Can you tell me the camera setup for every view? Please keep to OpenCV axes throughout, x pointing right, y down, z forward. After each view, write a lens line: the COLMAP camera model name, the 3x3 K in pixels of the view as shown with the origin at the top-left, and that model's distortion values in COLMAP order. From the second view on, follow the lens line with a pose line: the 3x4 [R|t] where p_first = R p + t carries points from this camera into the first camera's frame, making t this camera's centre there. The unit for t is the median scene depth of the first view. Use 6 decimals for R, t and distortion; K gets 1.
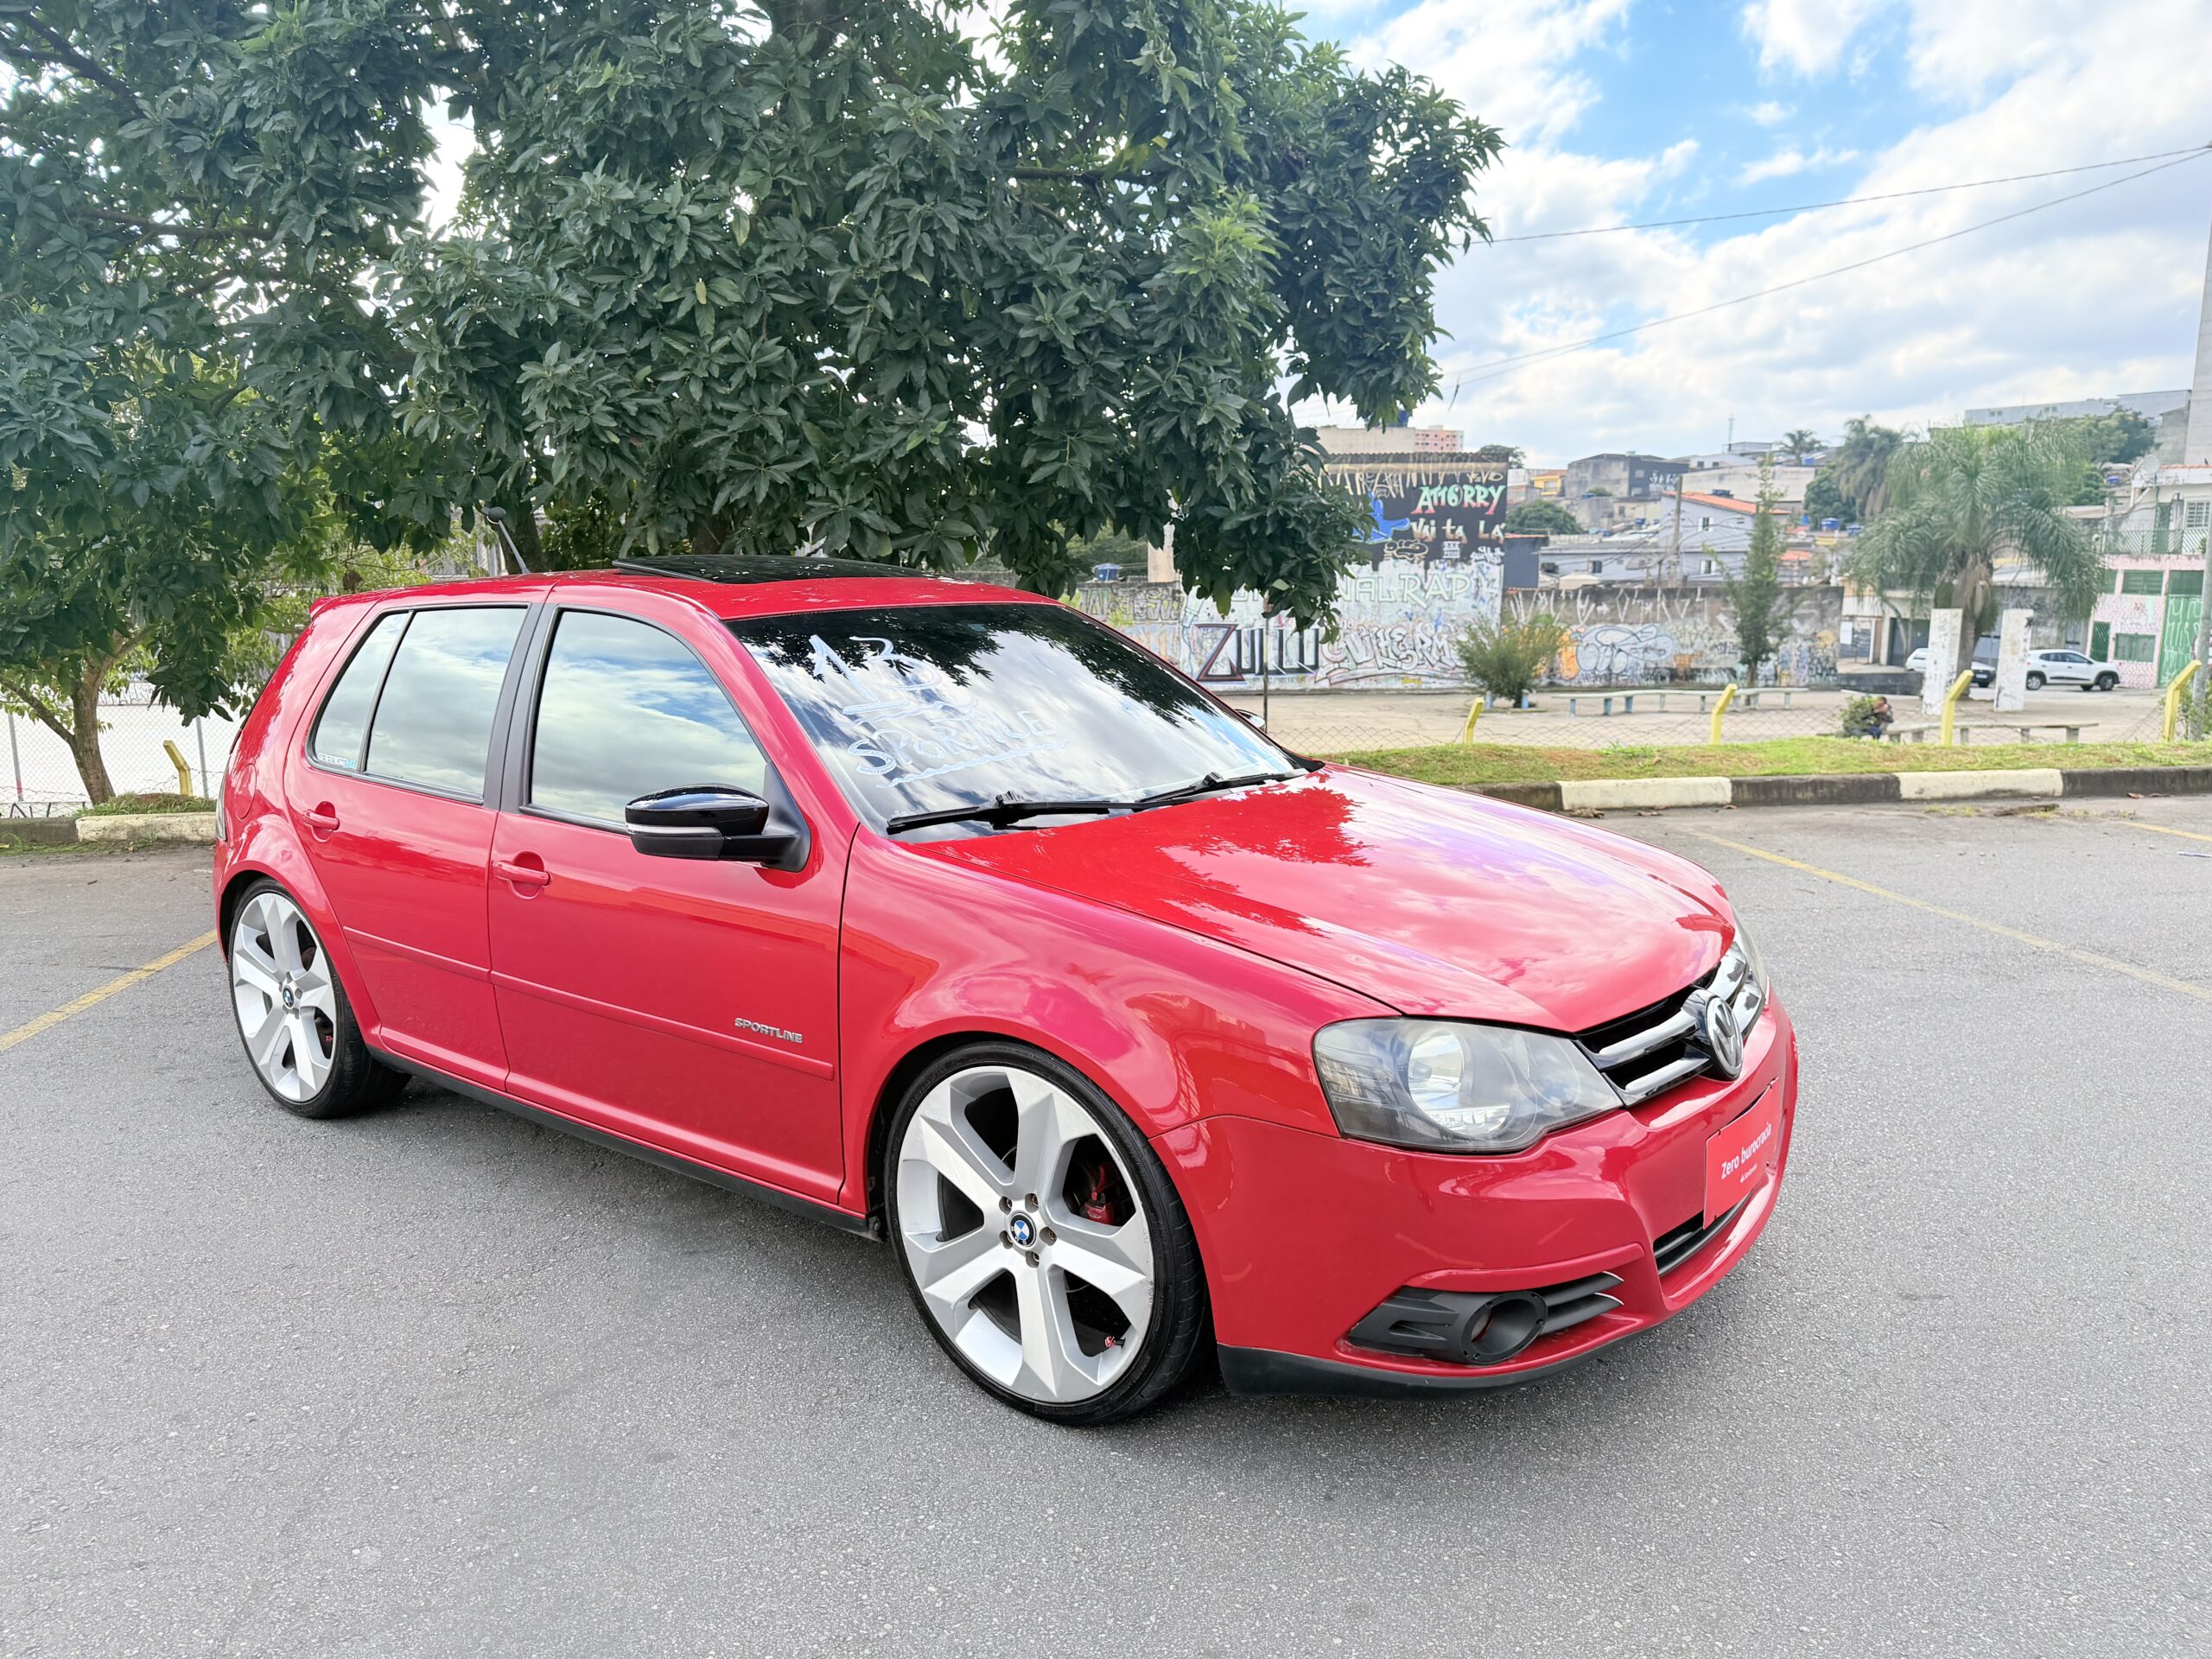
lens RADIAL K [[1551.2, 0, 1089.9], [0, 1551.2, 852.0], [0, 0, 1]] dist [0.078301, -0.088804]
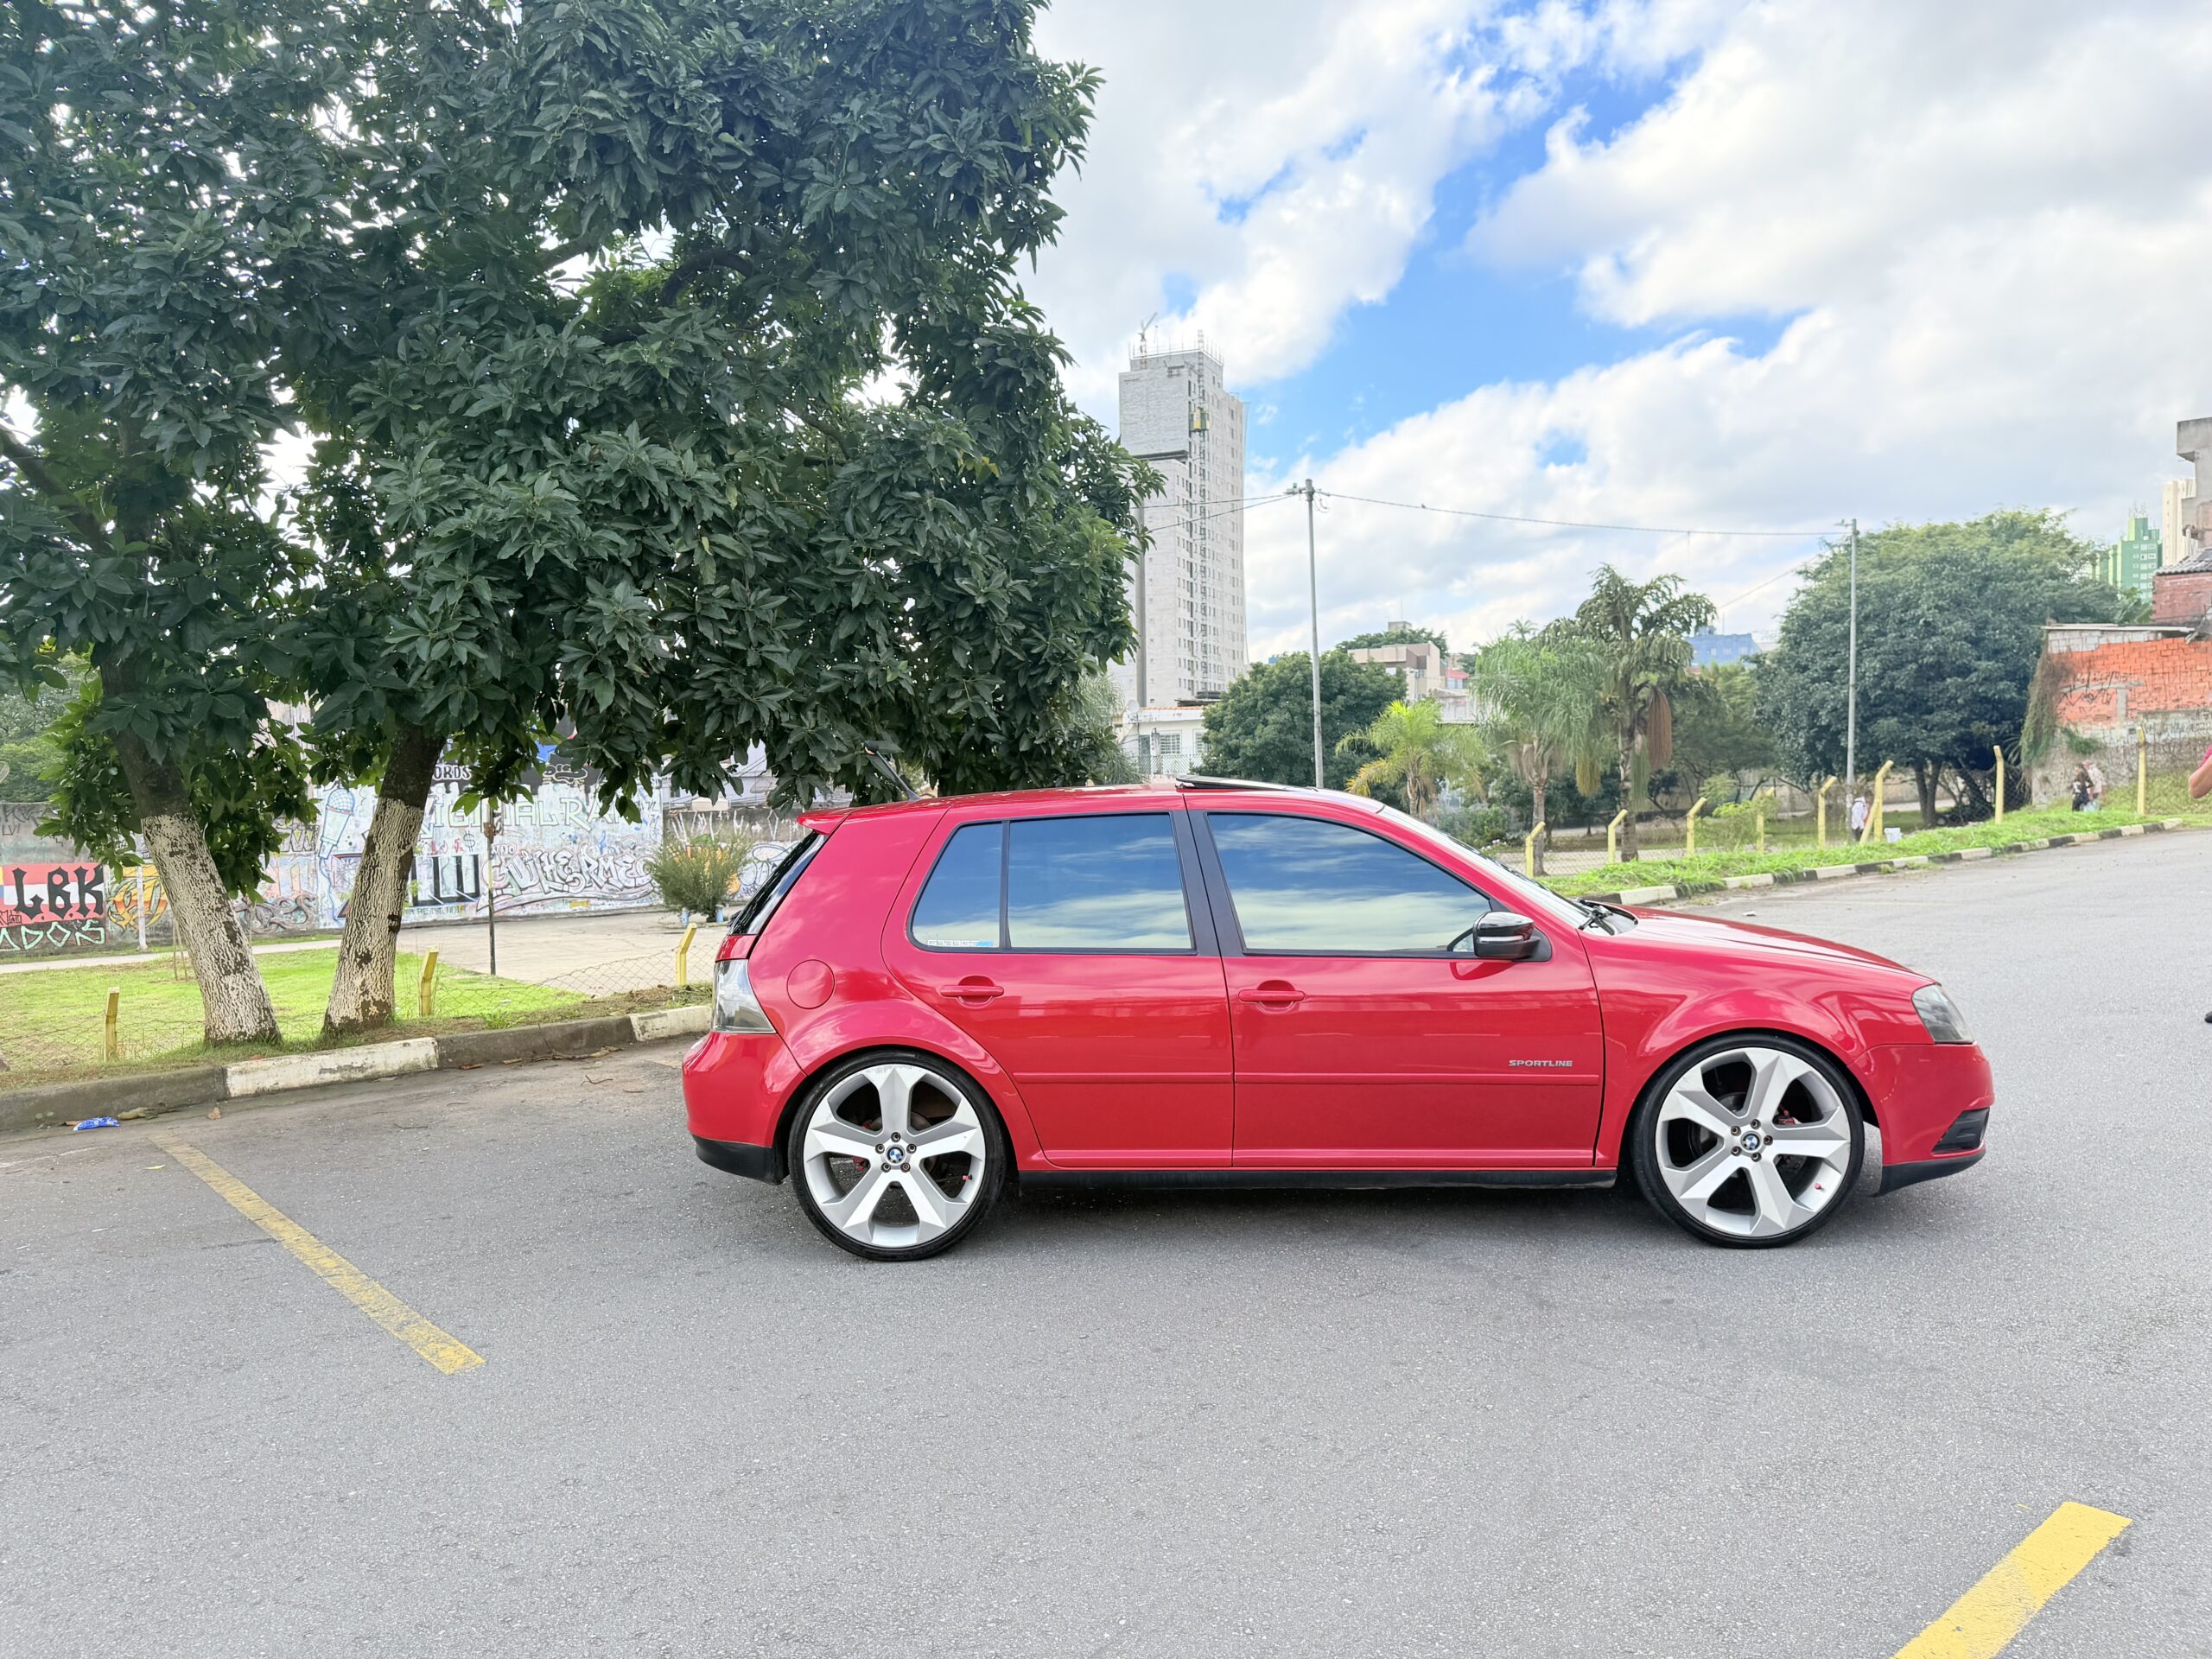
lens RADIAL K [[1557.8, 0, 1114.8], [0, 1557.8, 828.9], [0, 0, 1]] dist [0.069158, -0.059930]
pose [[0.812993, -0.029886, 0.581506, -0.592906], [0.120162, 0.985796, -0.117333, 0.006114], [-0.569740, 0.165266, 0.805036, -0.027969]]
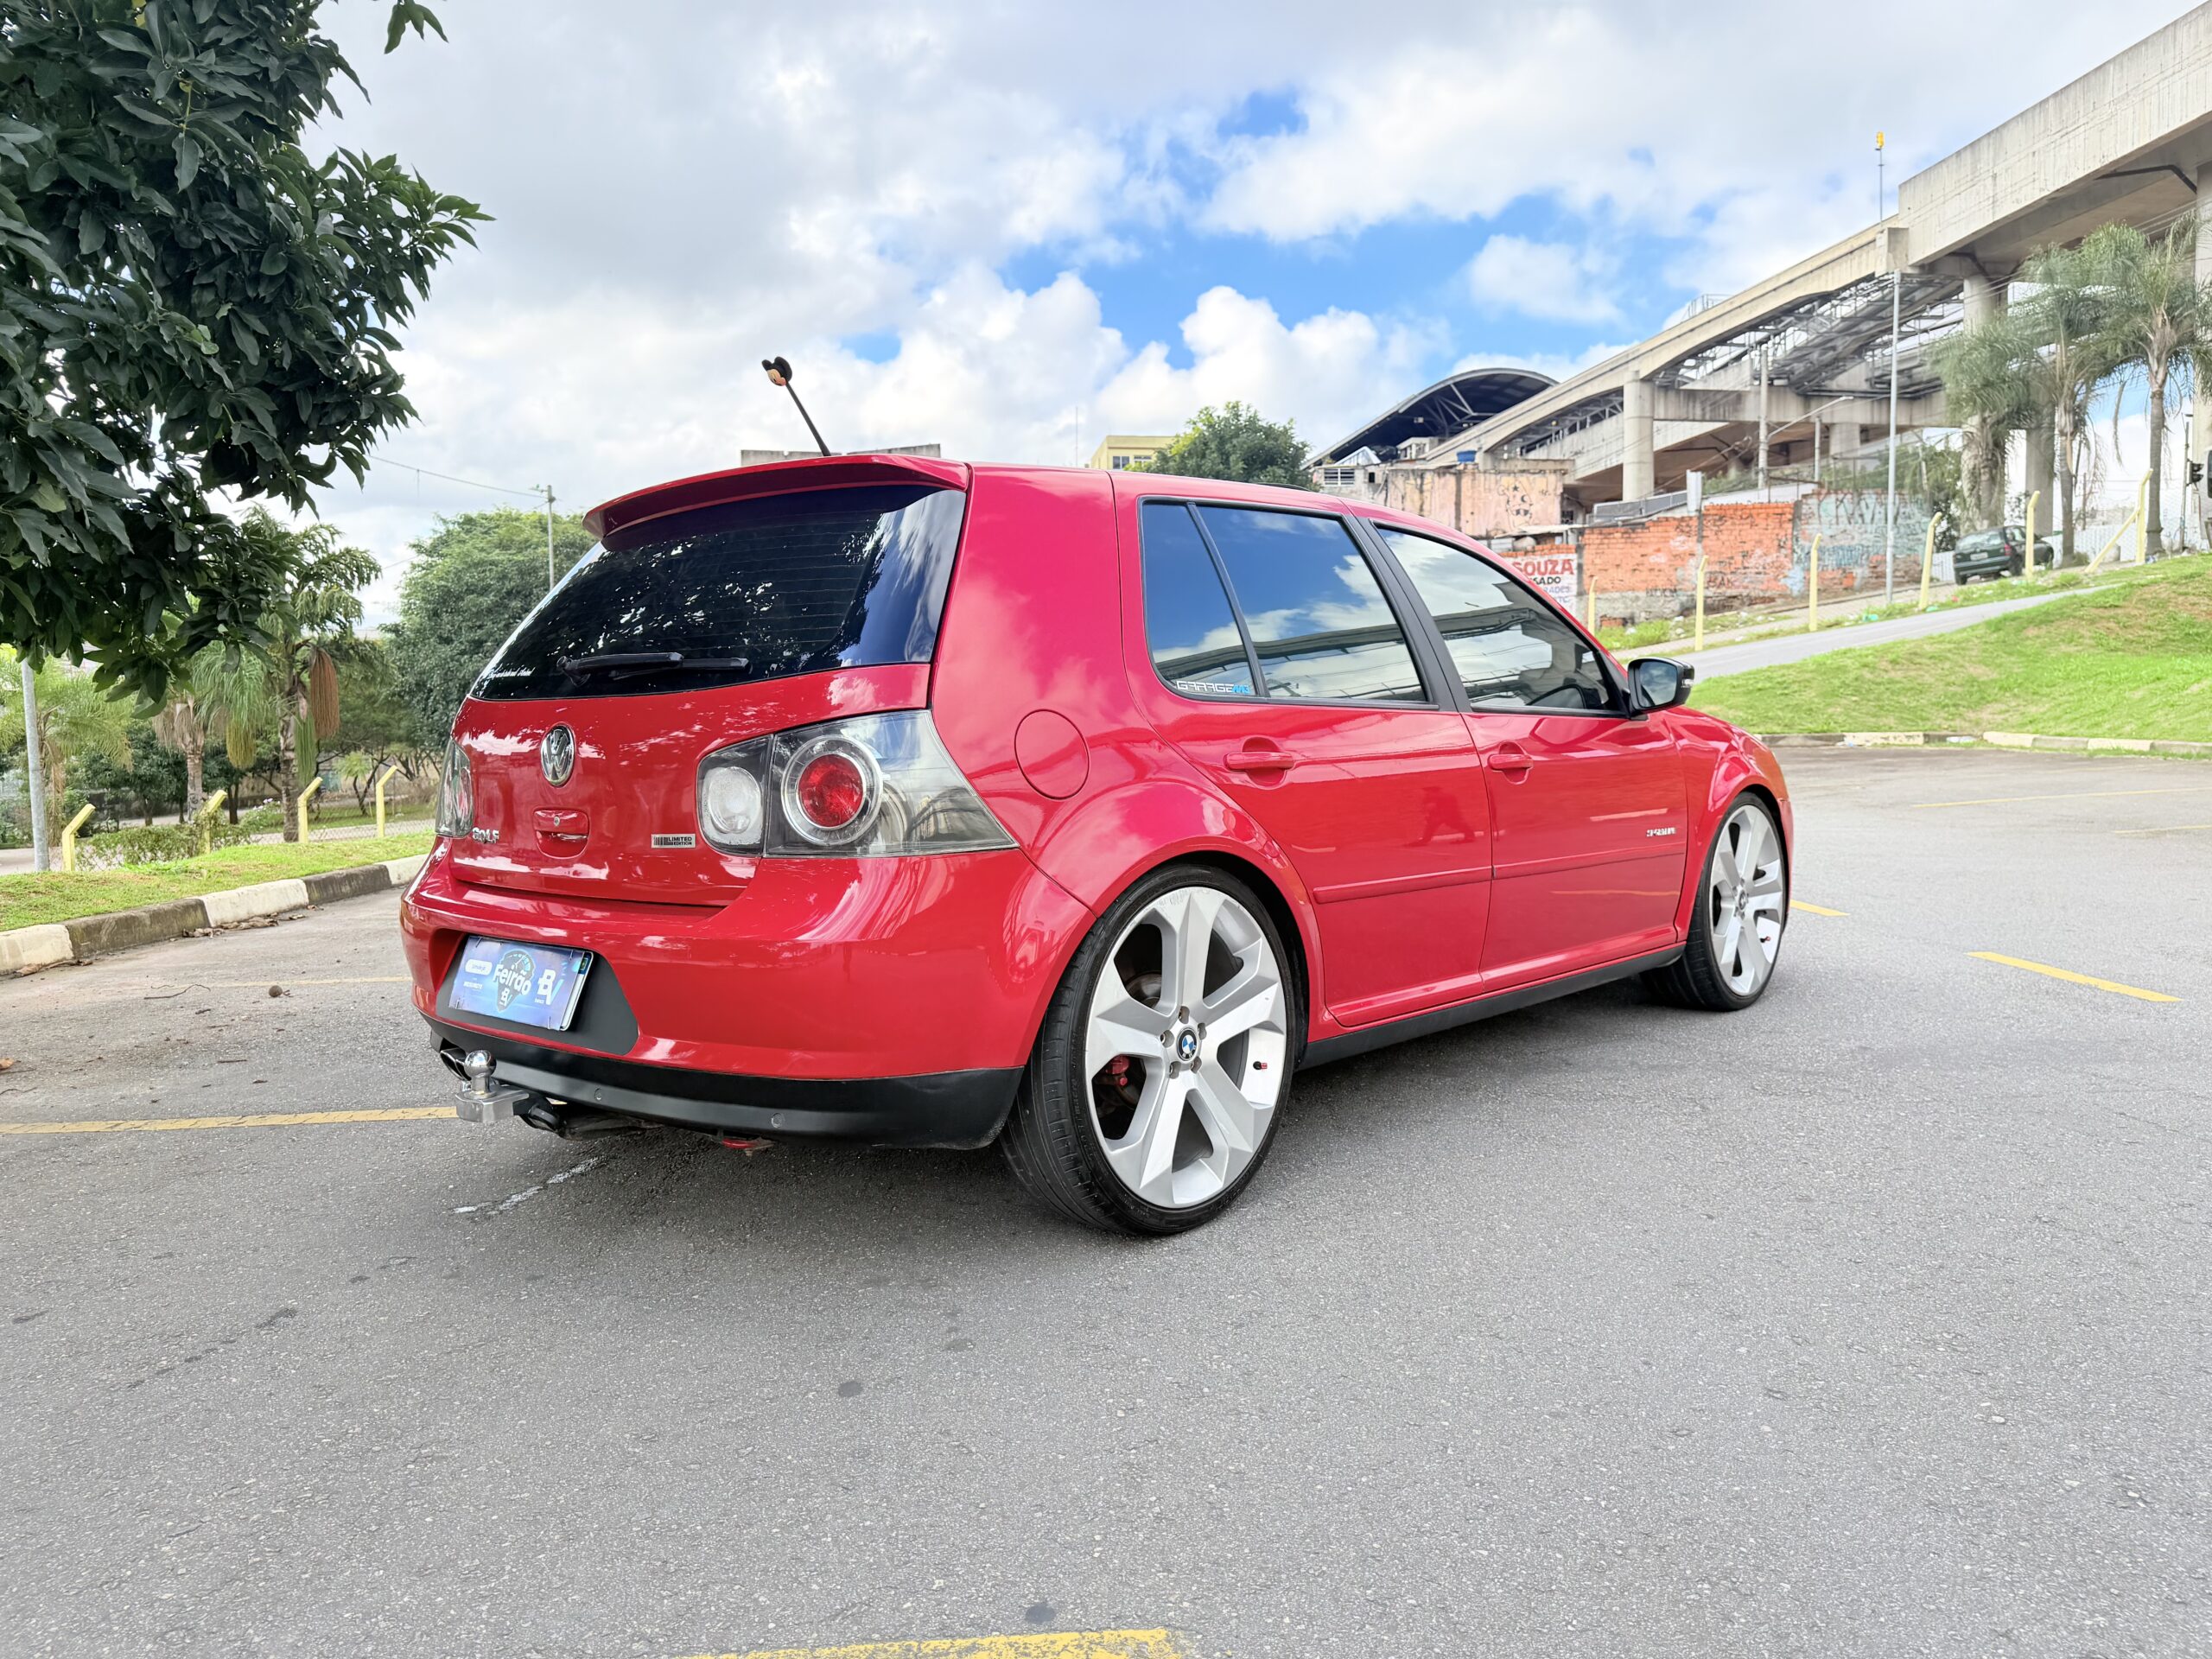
lens RADIAL K [[1548.4, 0, 1101.7], [0, 1548.4, 830.7], [0, 0, 1]] dist [0.108361, -0.163671]
pose [[0.077523, -0.052122, 0.995627, -0.660101], [0.199164, 0.979313, 0.035760, -0.014811], [-0.976895, 0.195521, 0.086300, 0.546726]]
